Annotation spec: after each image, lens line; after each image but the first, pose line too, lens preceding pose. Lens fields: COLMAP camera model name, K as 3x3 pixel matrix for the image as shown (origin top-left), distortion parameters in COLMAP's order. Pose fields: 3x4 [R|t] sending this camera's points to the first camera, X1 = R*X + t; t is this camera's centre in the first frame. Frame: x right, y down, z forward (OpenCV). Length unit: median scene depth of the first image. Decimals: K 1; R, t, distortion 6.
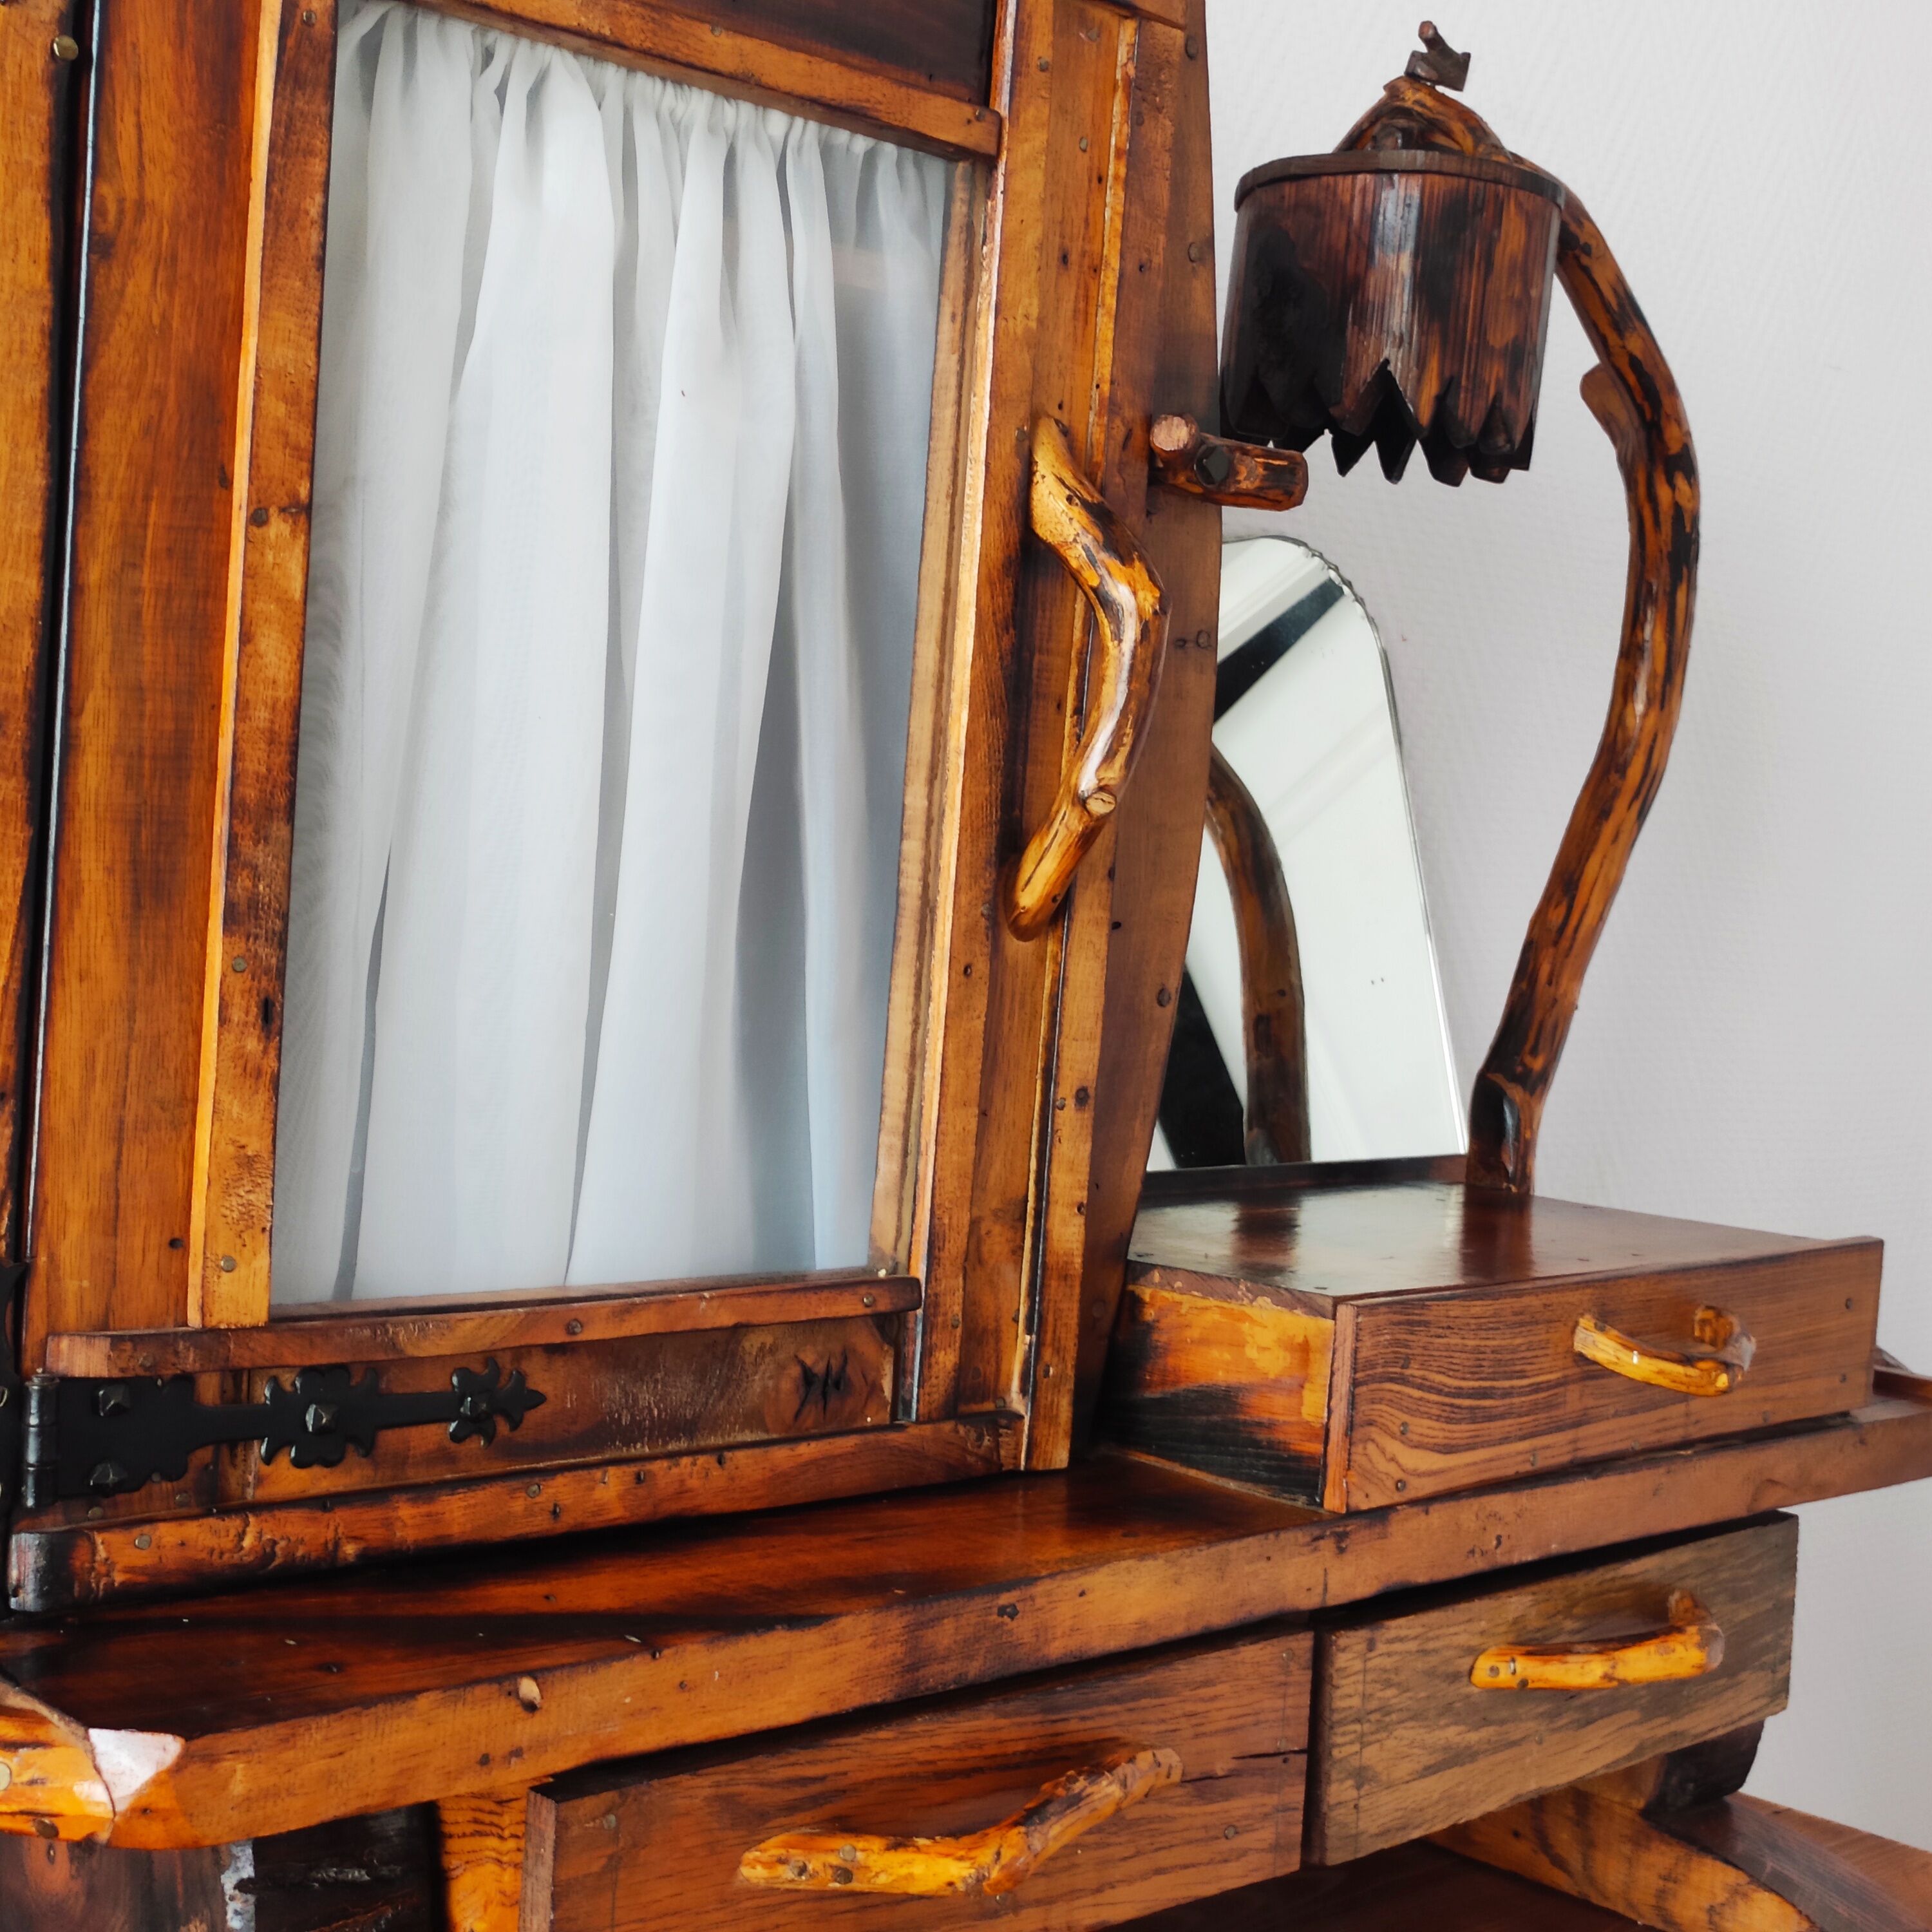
lens RADIAL K [[2828.5, 0, 978.1], [0, 2828.5, 952.0], [0, 0, 1]] dist [0.029189, 0.000000]
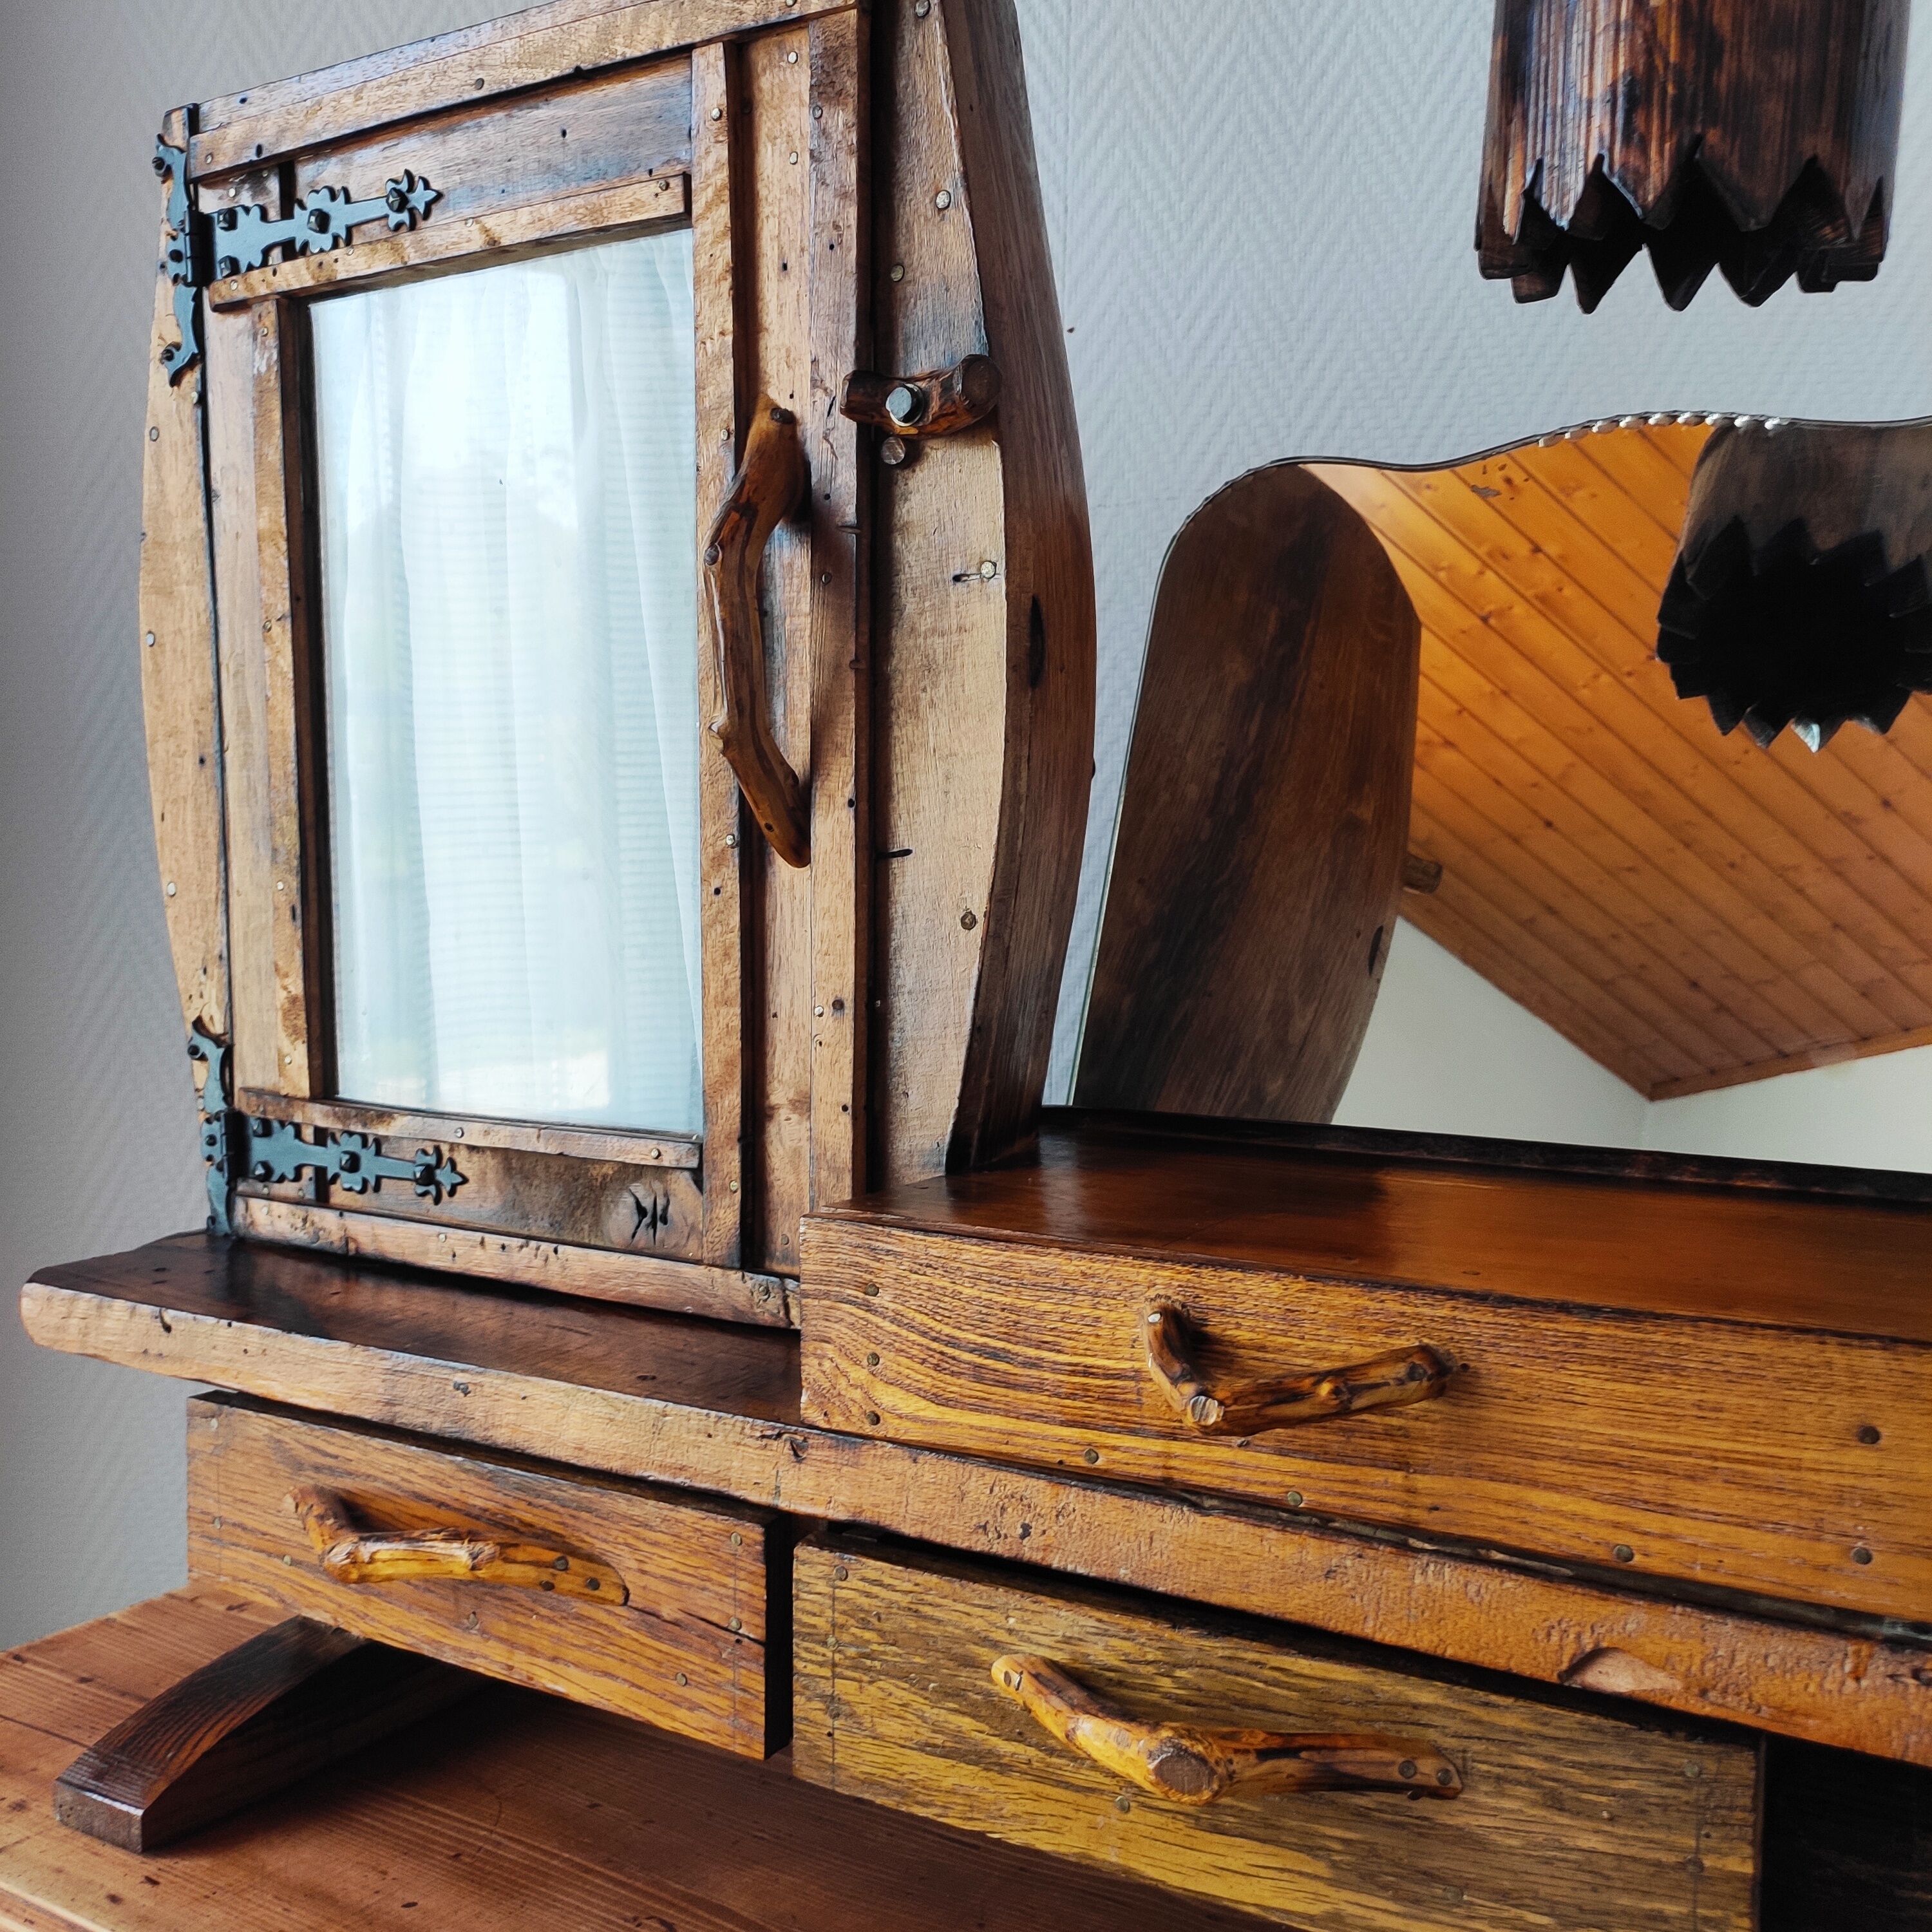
lens RADIAL K [[1926.2, 0, 966.7], [0, 1926.2, 958.4], [0, 0, 1]] dist [0.039320, 0.000000]
pose [[0.283424, -0.002975, -0.958990, 0.840641], [-0.028007, 0.999543, -0.011378, 0.042760], [0.958586, 0.030083, 0.283211, 0.903312]]
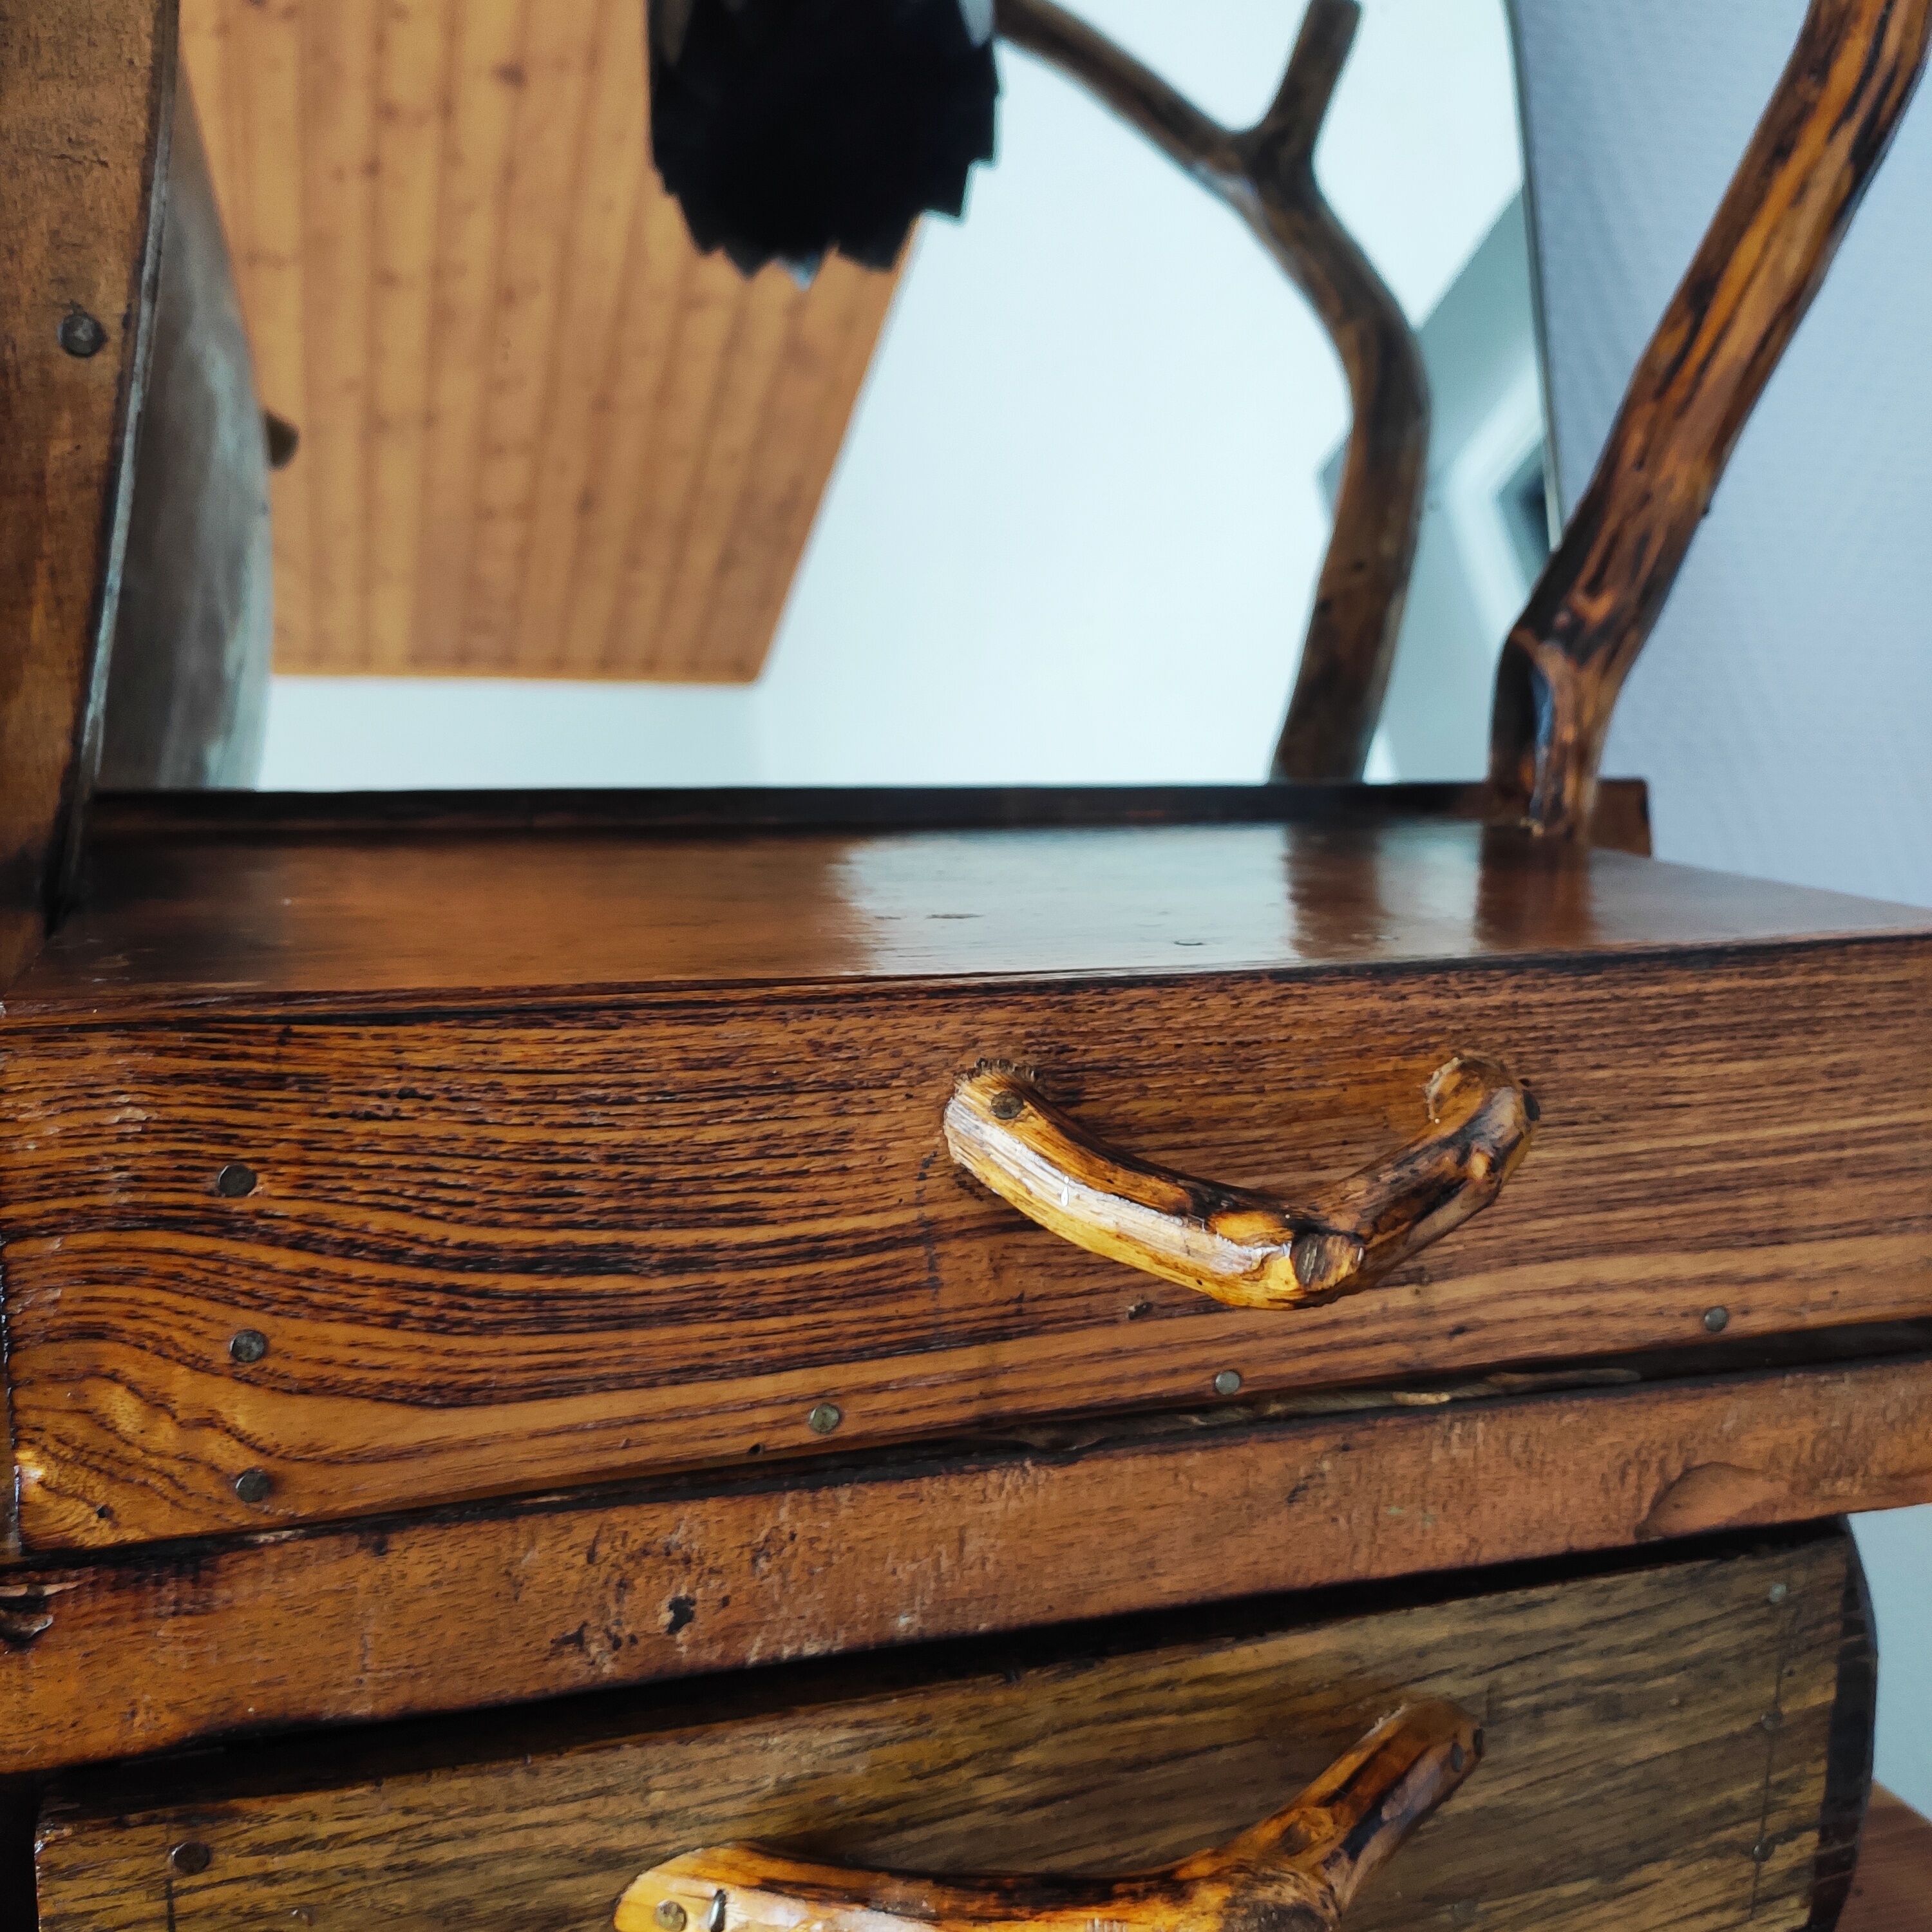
lens RADIAL K [[1926.2, 0, 968.7], [0, 1926.2, 970.2], [0, 0, 1]] dist [0.039320, 0.000000]
pose [[0.899913, 0.038237, -0.434389, 0.377993], [0.015555, 0.992699, 0.119608, 0.093335], [0.435792, -0.114394, 0.892748, 0.871644]]
